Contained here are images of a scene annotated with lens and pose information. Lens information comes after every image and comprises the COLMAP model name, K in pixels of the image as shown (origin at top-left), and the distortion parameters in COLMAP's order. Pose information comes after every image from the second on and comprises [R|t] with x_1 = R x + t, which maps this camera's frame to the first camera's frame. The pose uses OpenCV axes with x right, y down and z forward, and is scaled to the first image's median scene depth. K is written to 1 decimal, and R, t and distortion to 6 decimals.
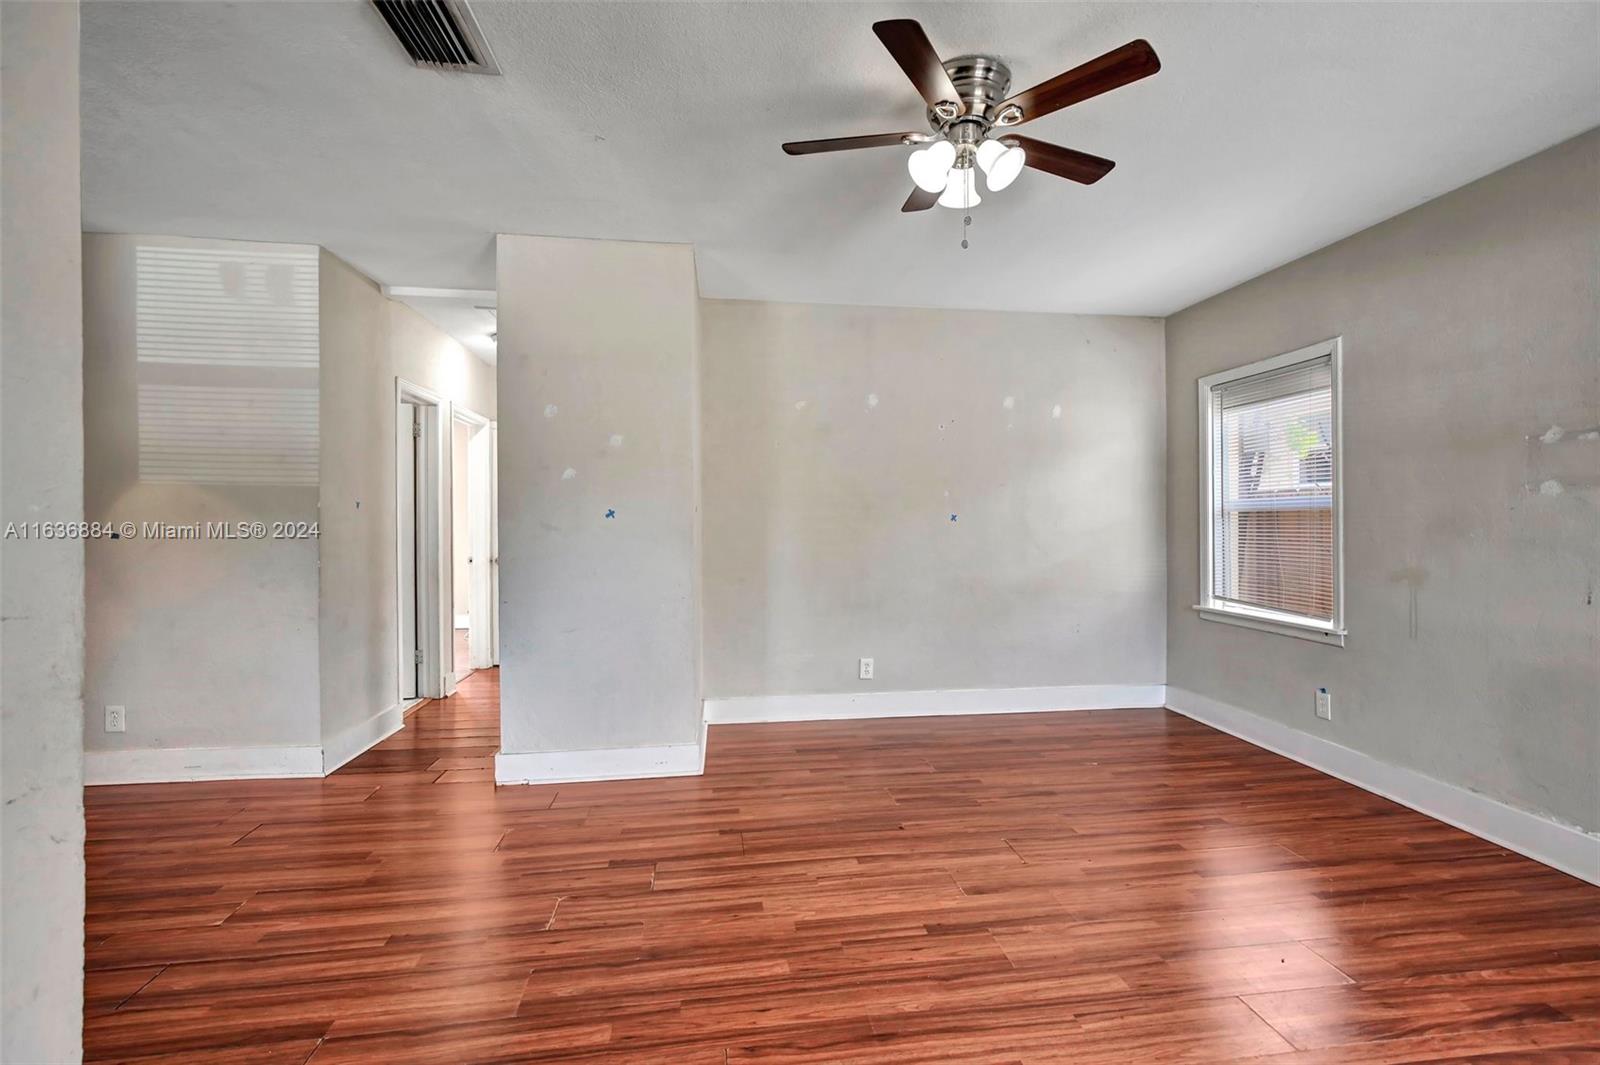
lens RADIAL K [[741.7, 0, 823.1], [0, 741.7, 516.3], [0, 0, 1]] dist [-0.010711, 0.001785]
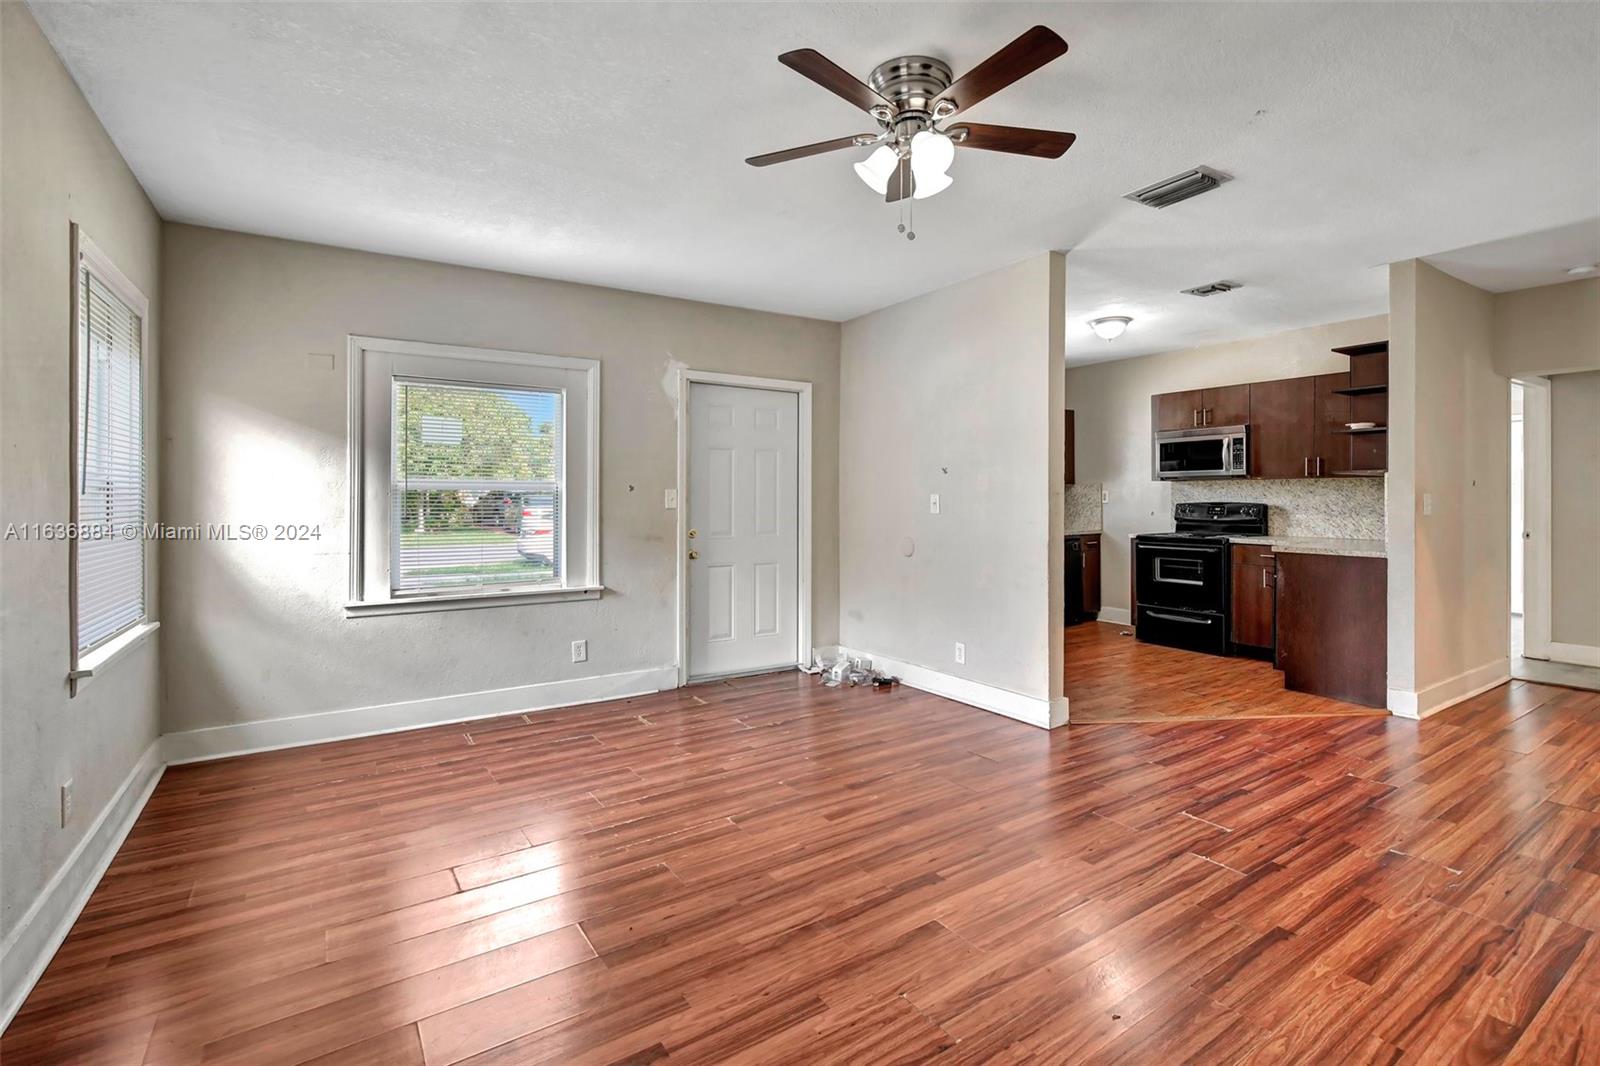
lens RADIAL K [[741.7, 0, 807.5], [0, 741.7, 501.4], [0, 0, 1]] dist [-0.010711, 0.001785]
pose [[-0.912224, 0.008018, -0.409614, 0.484031], [0.007952, 0.999967, 0.001866, 0.000767], [0.409616, -0.001555, -0.912257, 1.218252]]
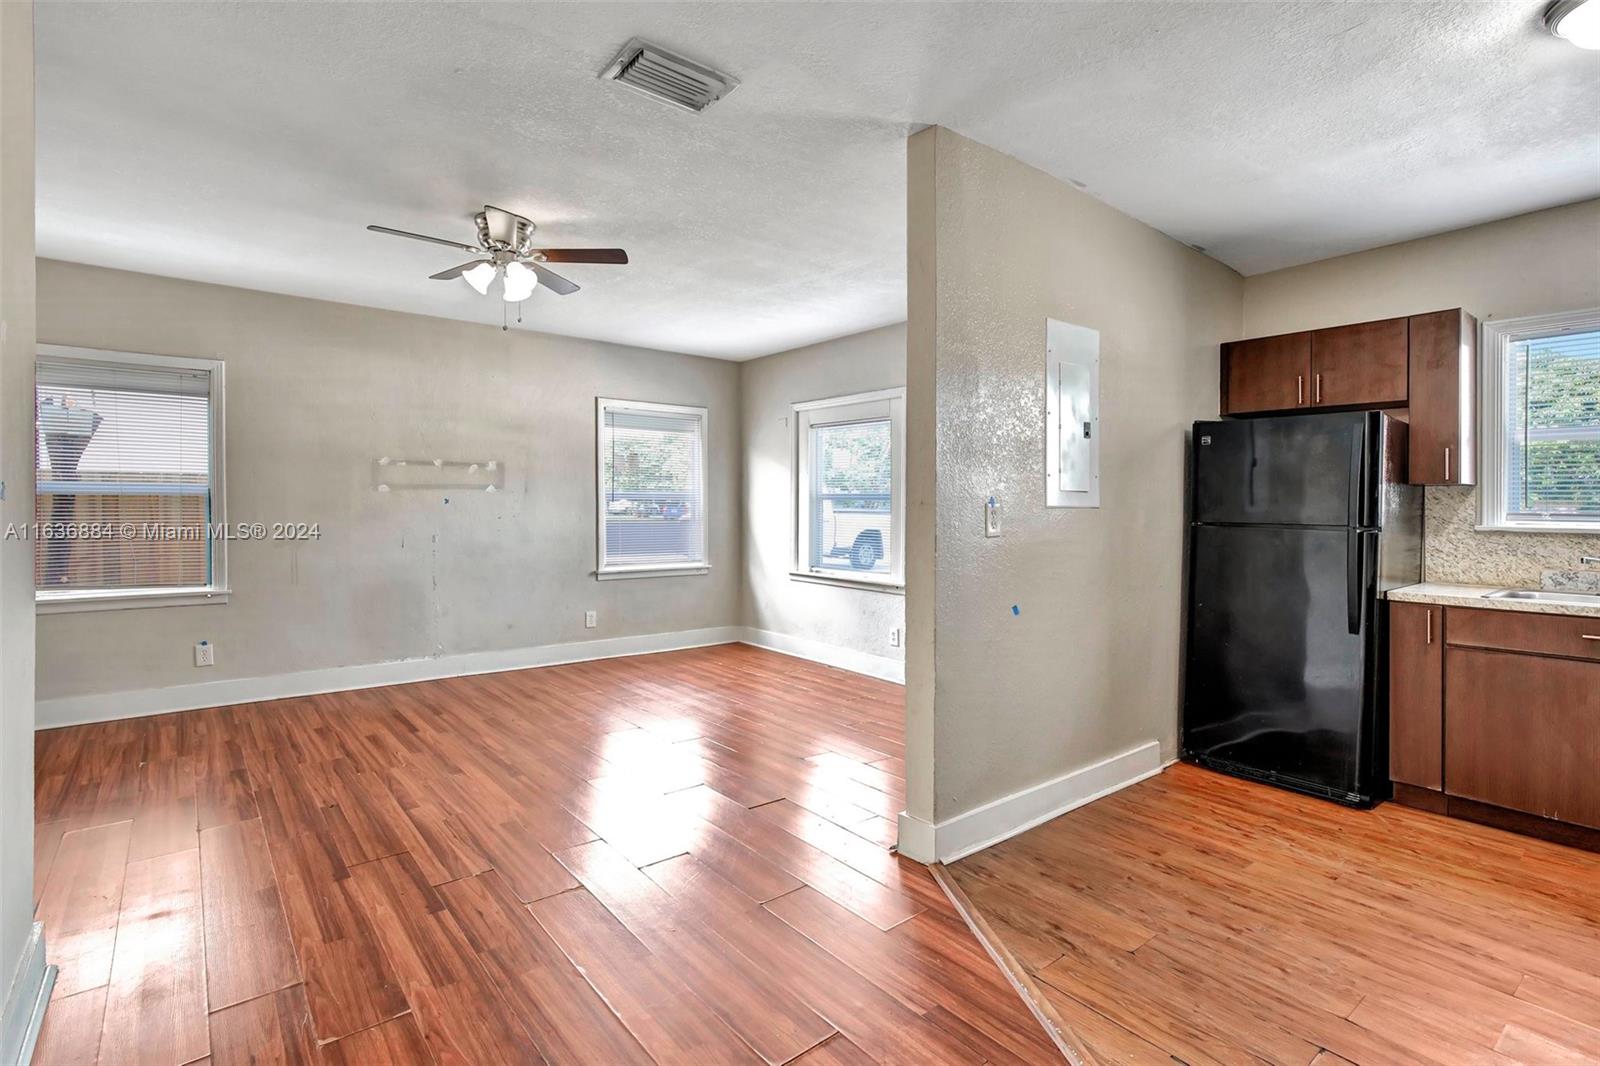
lens RADIAL K [[741.7, 0, 786.1], [0, 741.7, 528.9], [0, 0, 1]] dist [-0.010711, 0.001785]
pose [[-0.498227, -0.029044, 0.866560, -0.918648], [-0.011734, 0.999573, 0.026756, 0.000573], [-0.866967, 0.003162, -0.498355, 0.812660]]
